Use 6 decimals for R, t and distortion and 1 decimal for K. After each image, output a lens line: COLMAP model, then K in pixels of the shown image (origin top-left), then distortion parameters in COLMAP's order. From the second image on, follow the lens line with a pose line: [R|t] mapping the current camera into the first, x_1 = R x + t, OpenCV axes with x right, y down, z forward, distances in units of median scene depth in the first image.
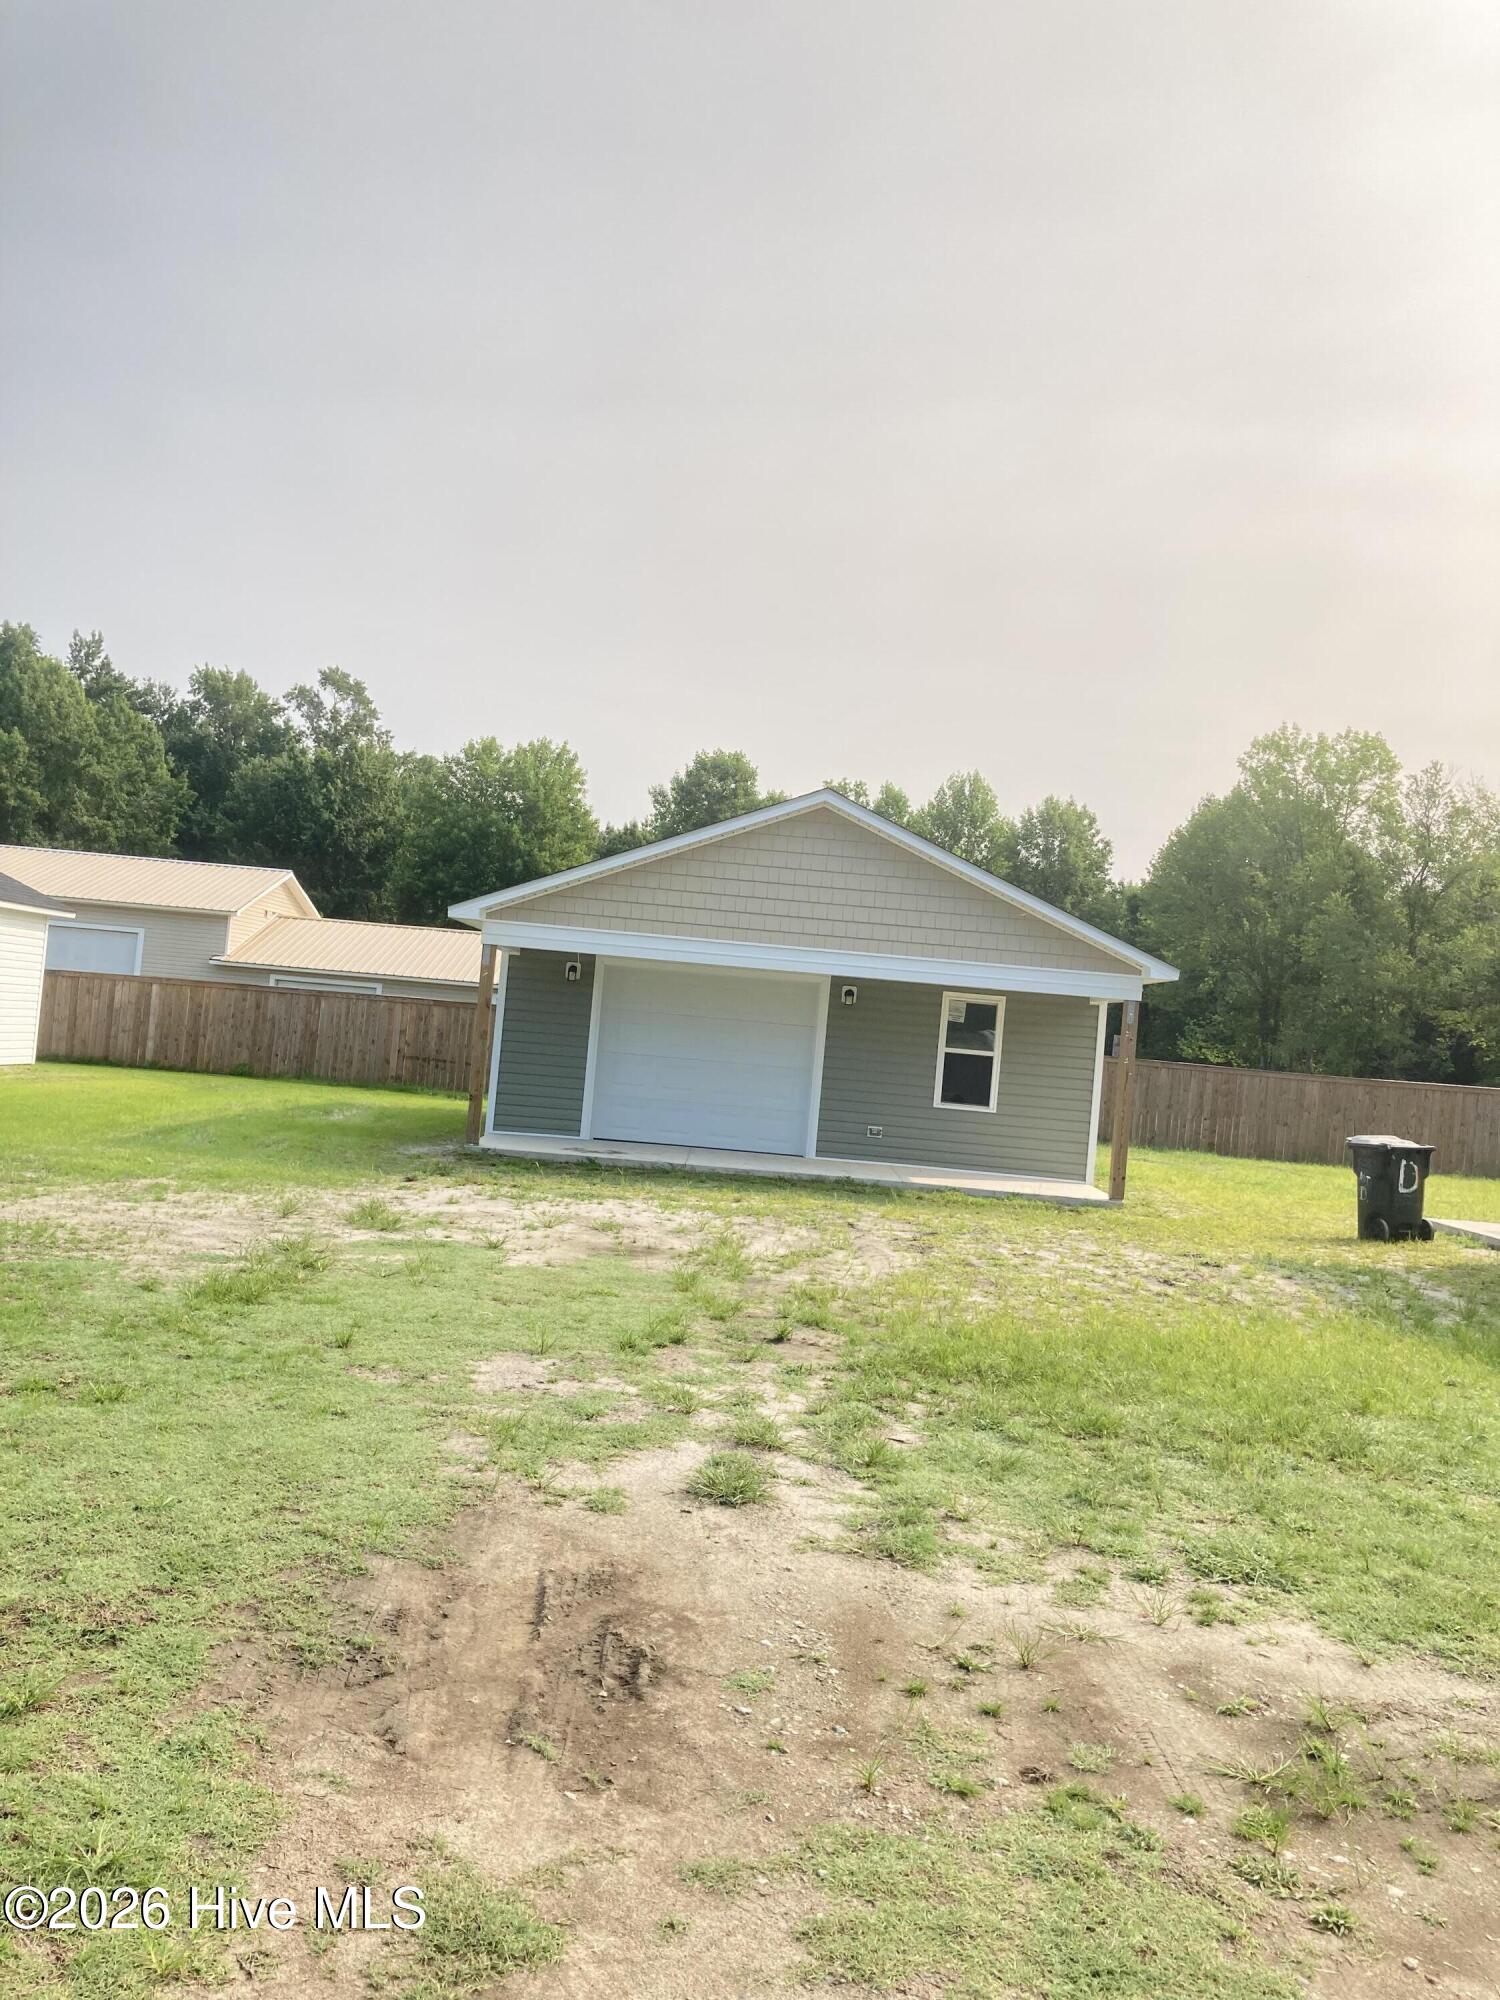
lens RADIAL K [[1633.3, 0, 757.1], [0, 1633.3, 994.7], [0, 0, 1]] dist [0.039656, -0.046183]
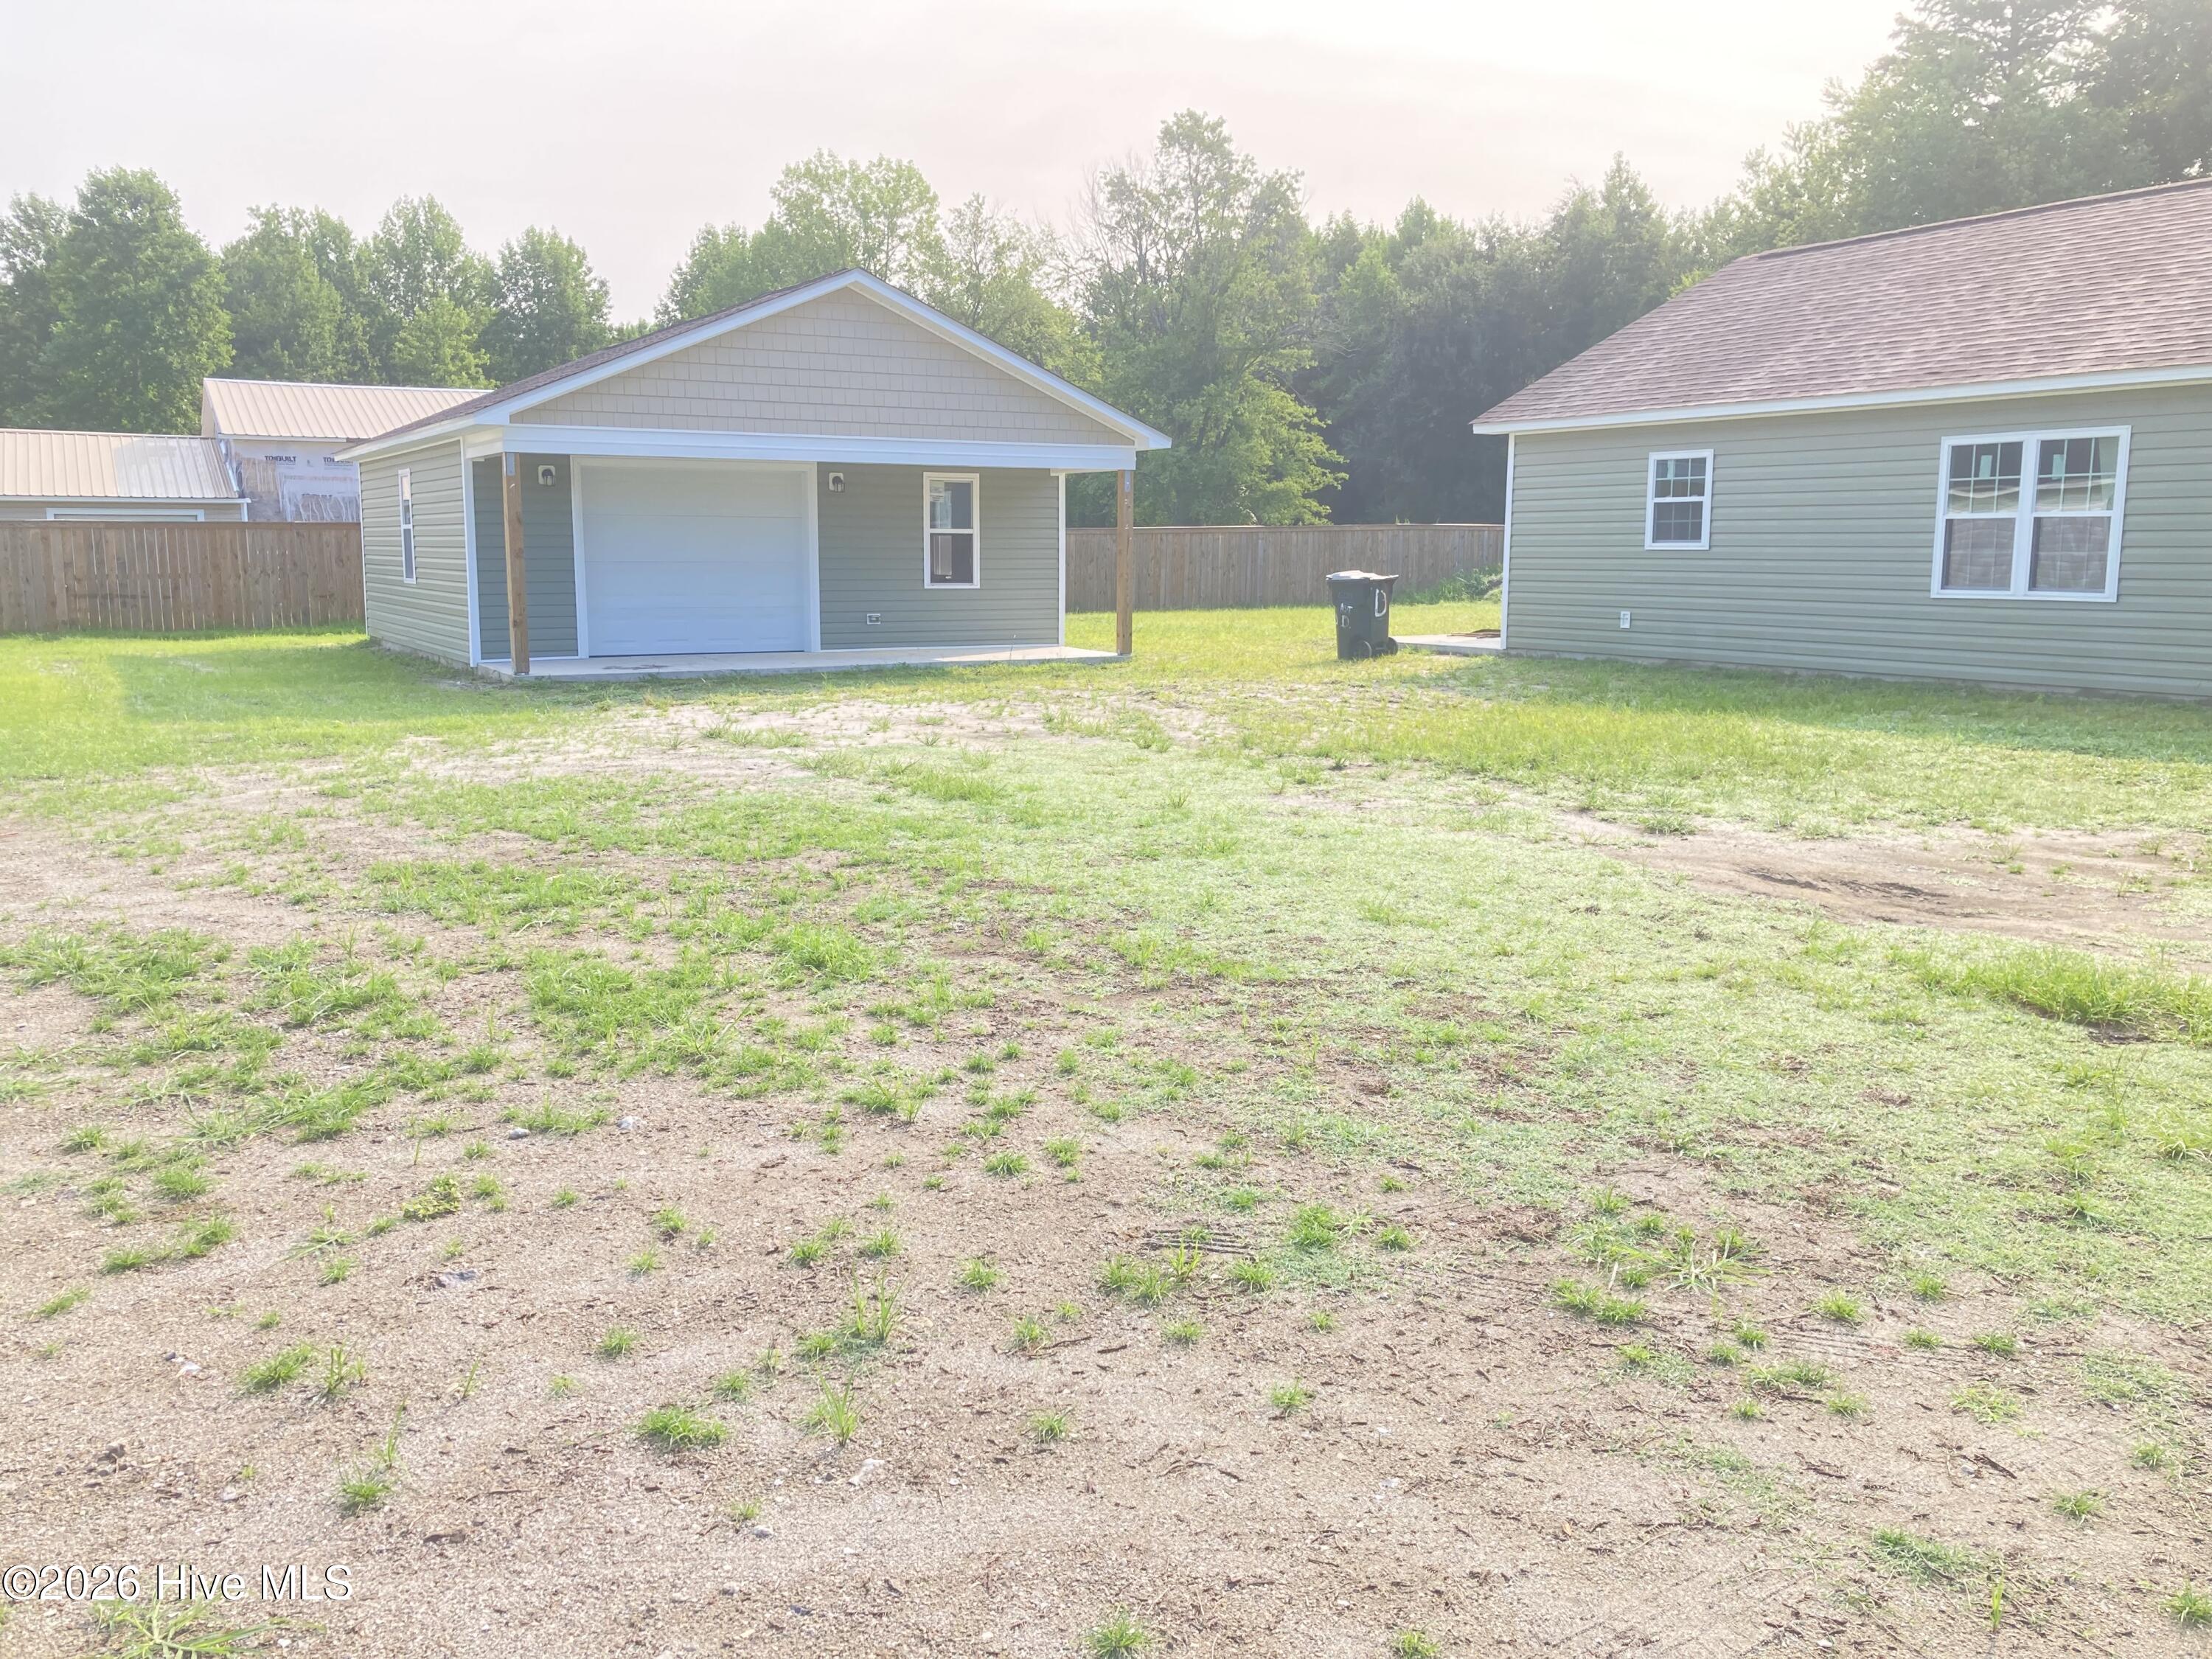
lens RADIAL K [[1806.4, 0, 1096.7], [0, 1806.4, 792.2], [0, 0, 1]] dist [0.039656, -0.046183]
pose [[0.871982, -0.150585, 0.465802, -0.341899], [0.062569, 0.977993, 0.199036, -0.023958], [-0.485522, -0.144412, 0.862214, -0.038019]]
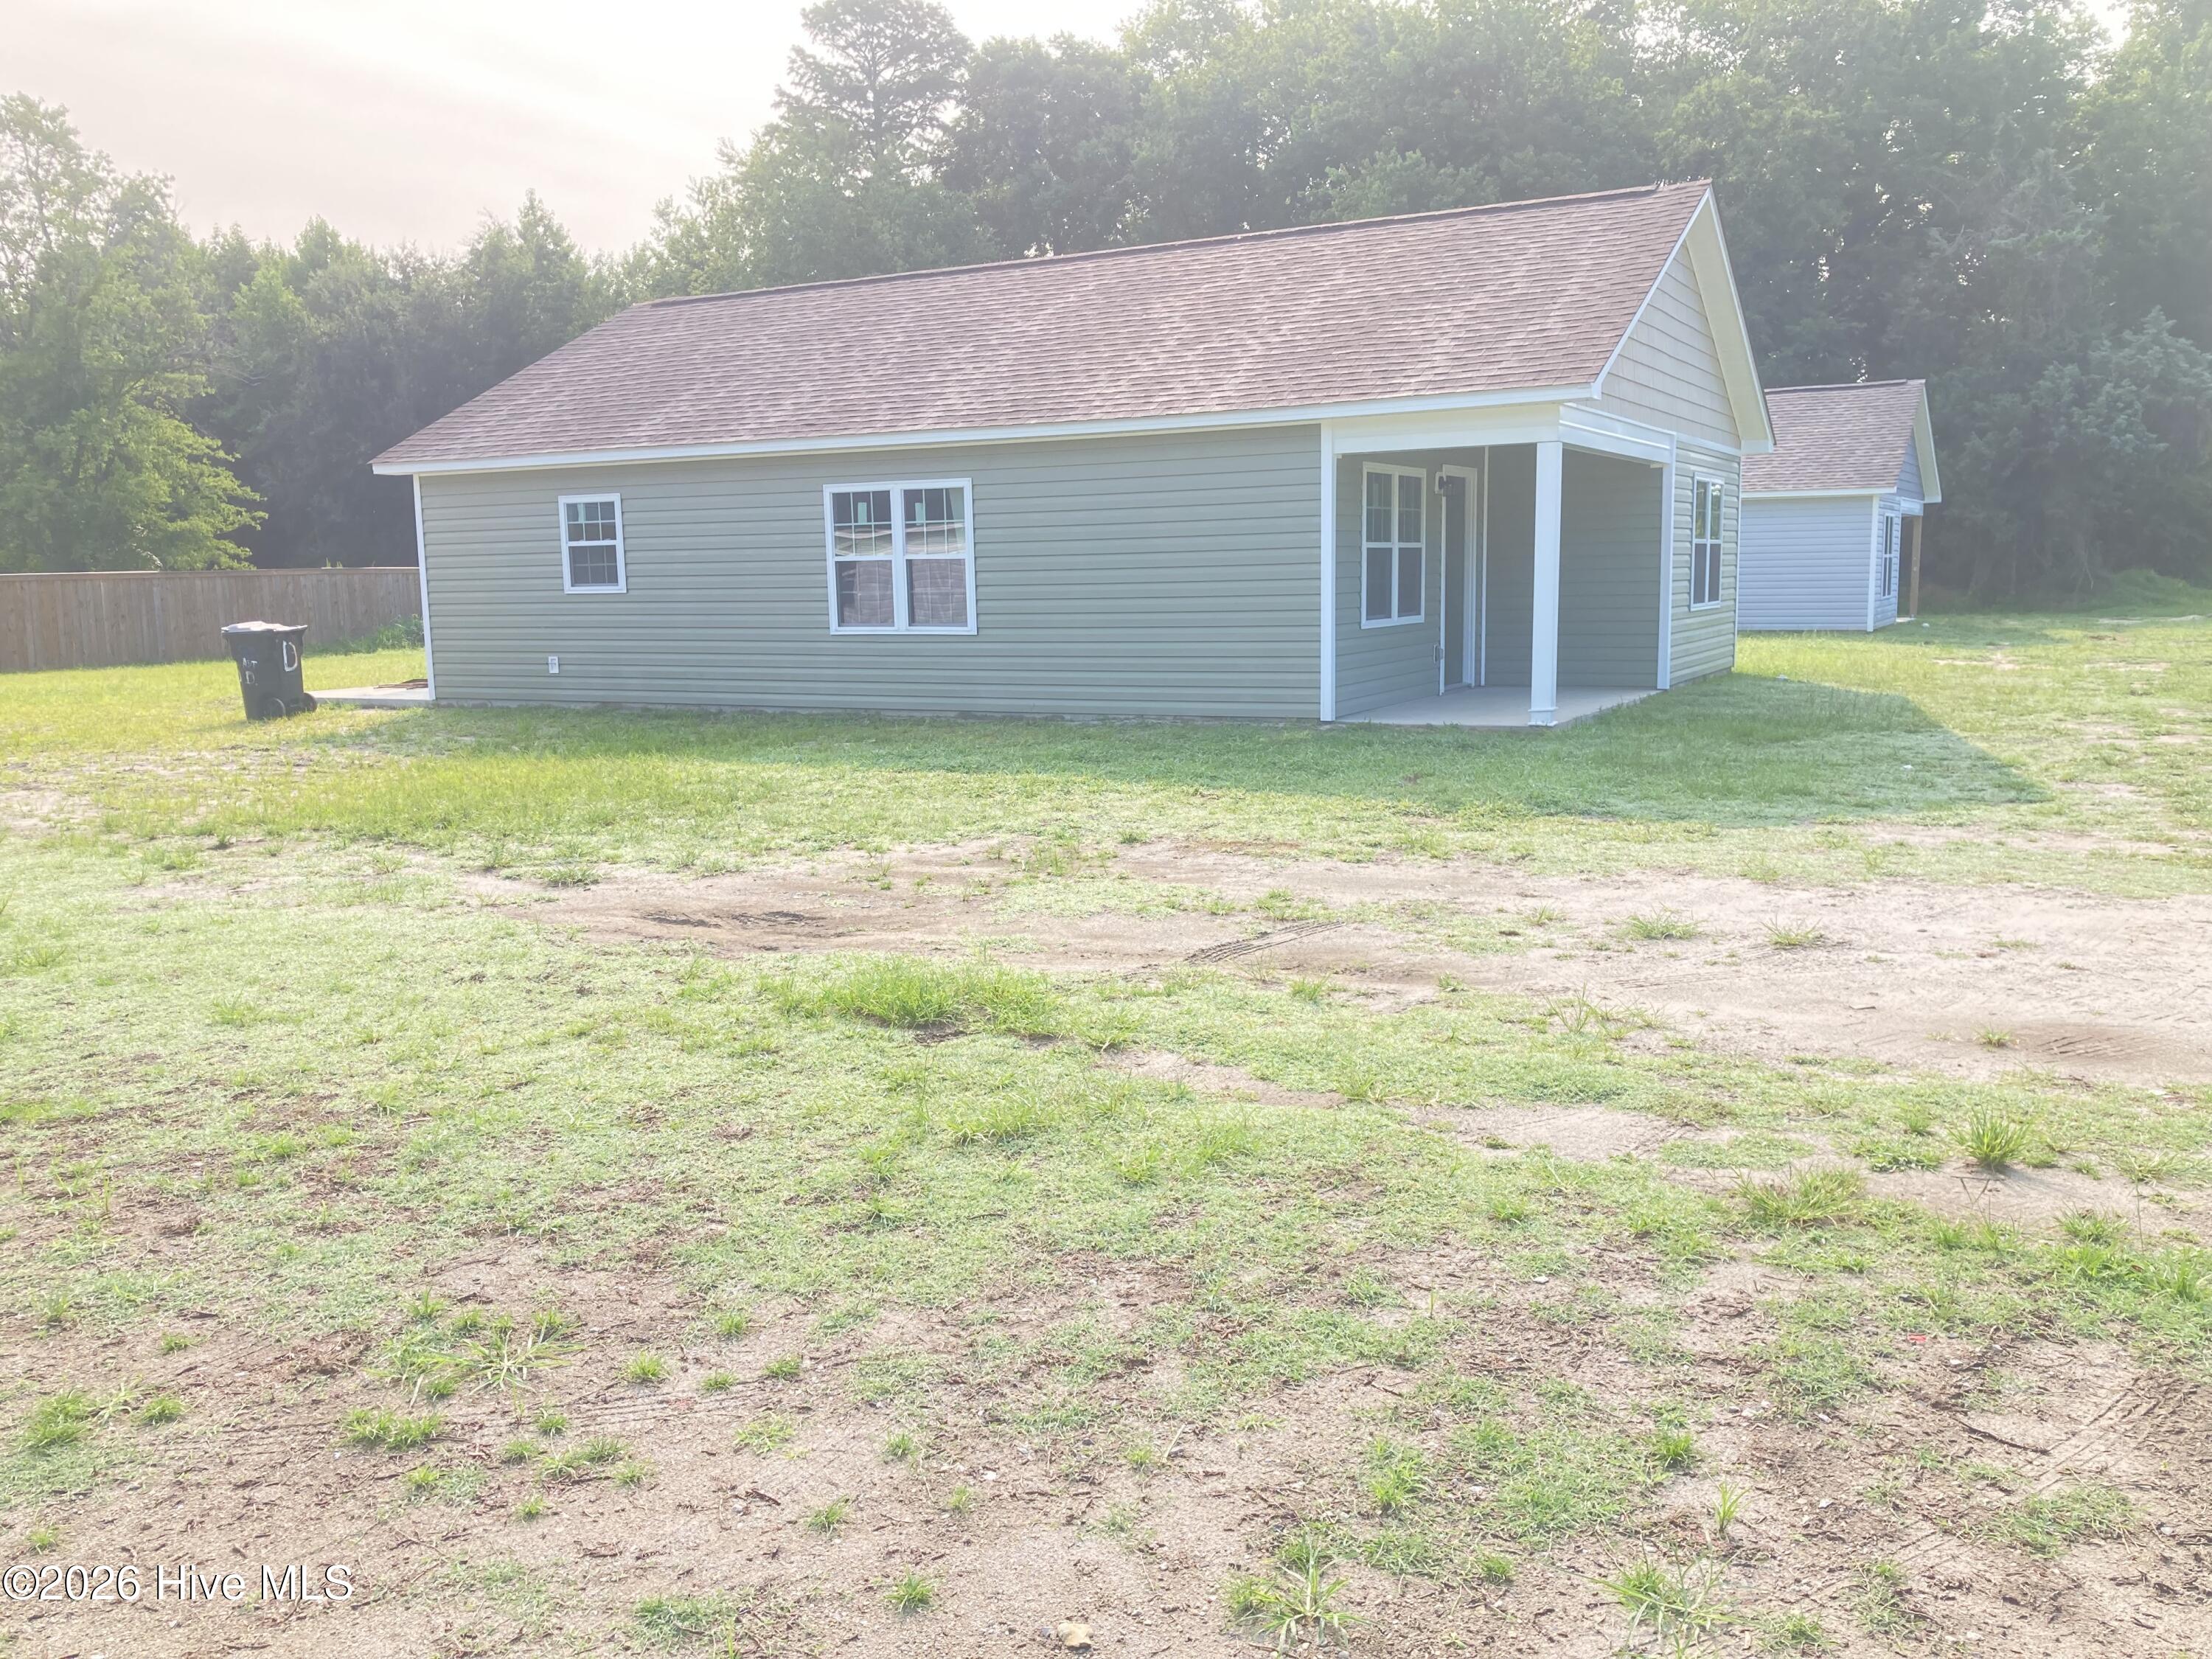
lens RADIAL K [[1806.4, 0, 1120.1], [0, 1806.4, 811.6], [0, 0, 1]] dist [0.039656, -0.046183]
pose [[0.481664, -0.210472, 0.850706, -0.321165], [0.039974, 0.974998, 0.218590, -0.024937], [-0.875444, -0.071281, 0.478035, -0.048965]]
